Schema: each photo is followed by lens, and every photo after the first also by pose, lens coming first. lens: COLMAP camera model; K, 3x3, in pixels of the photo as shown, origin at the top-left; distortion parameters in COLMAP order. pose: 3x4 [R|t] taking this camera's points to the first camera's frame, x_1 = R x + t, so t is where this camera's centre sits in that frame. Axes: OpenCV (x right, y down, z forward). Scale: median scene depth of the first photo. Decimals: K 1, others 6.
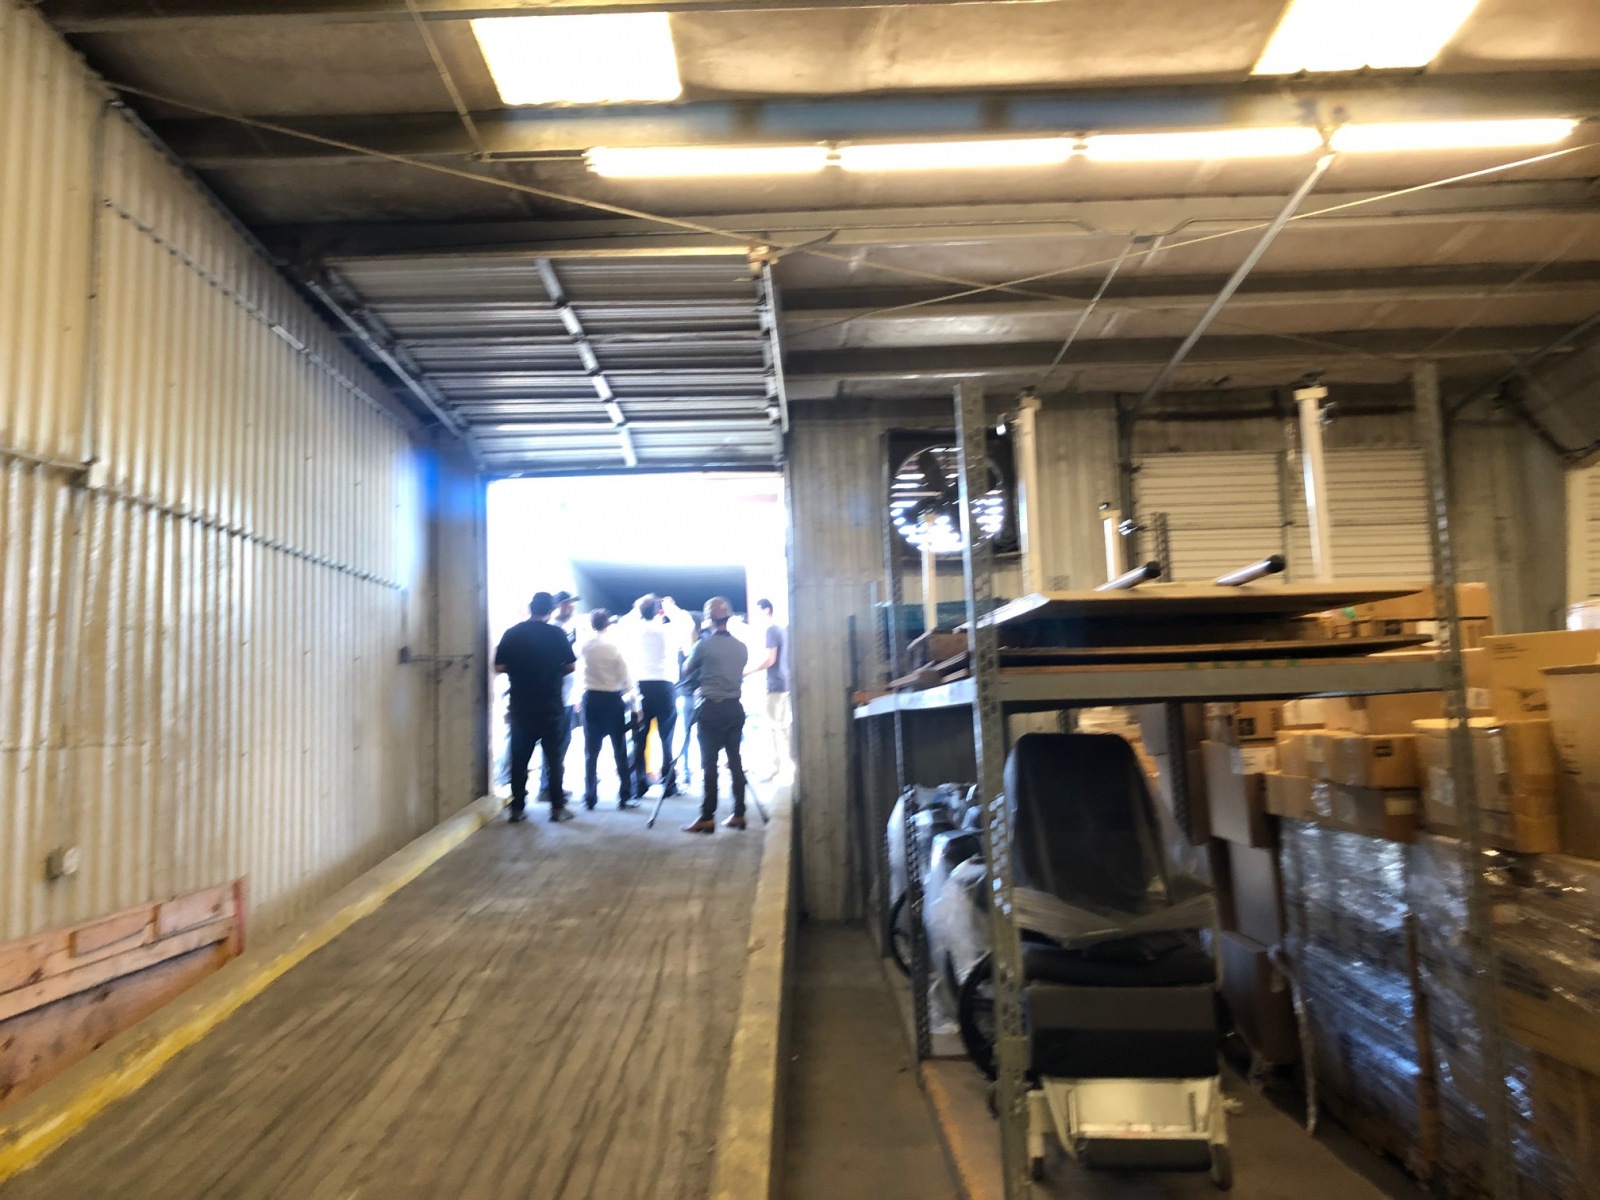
lens RADIAL K [[1322.5, 0, 795.2], [0, 1322.5, 570.3], [0, 0, 1]] dist [0.008497, 0.000465]
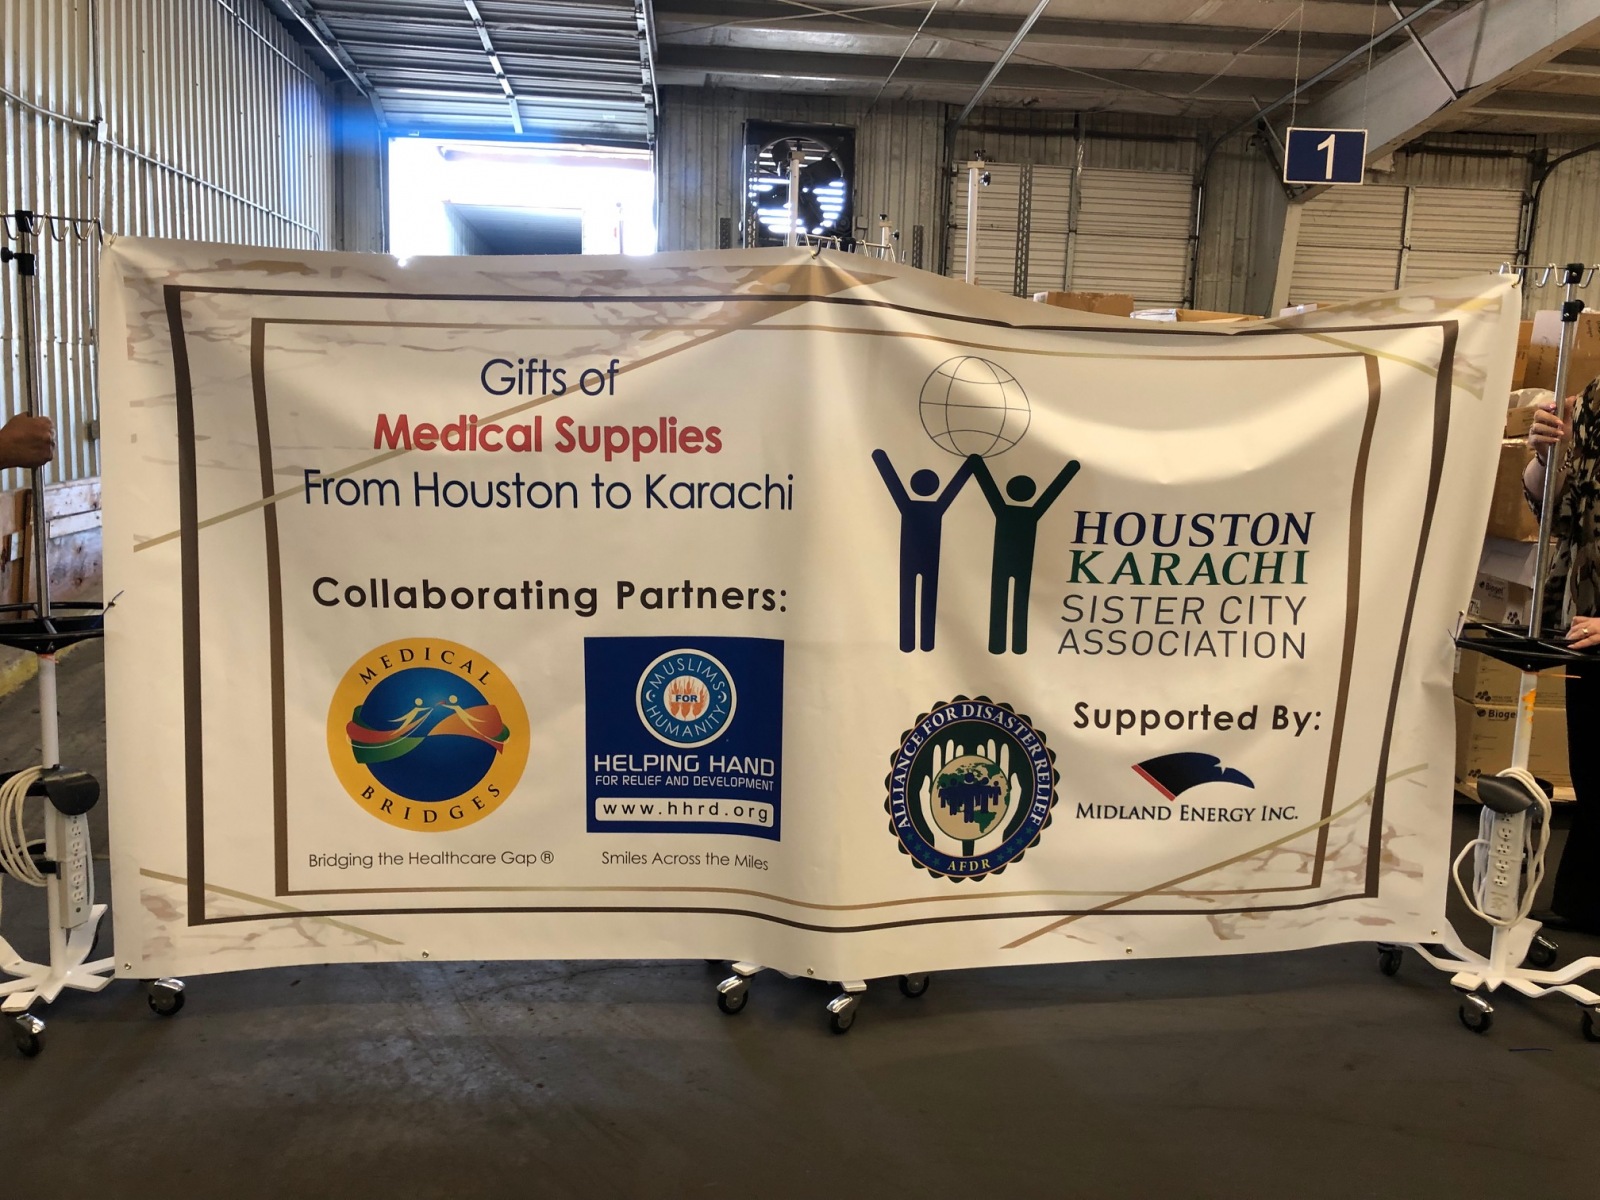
lens RADIAL K [[1322.5, 0, 795.2], [0, 1322.5, 570.3], [0, 0, 1]] dist [0.008497, 0.000465]
pose [[0.993818, 0.048113, 0.100051, 0.015893], [-0.071354, 0.967240, 0.243629, -0.012061], [-0.085052, -0.249262, 0.964694, -0.216603]]
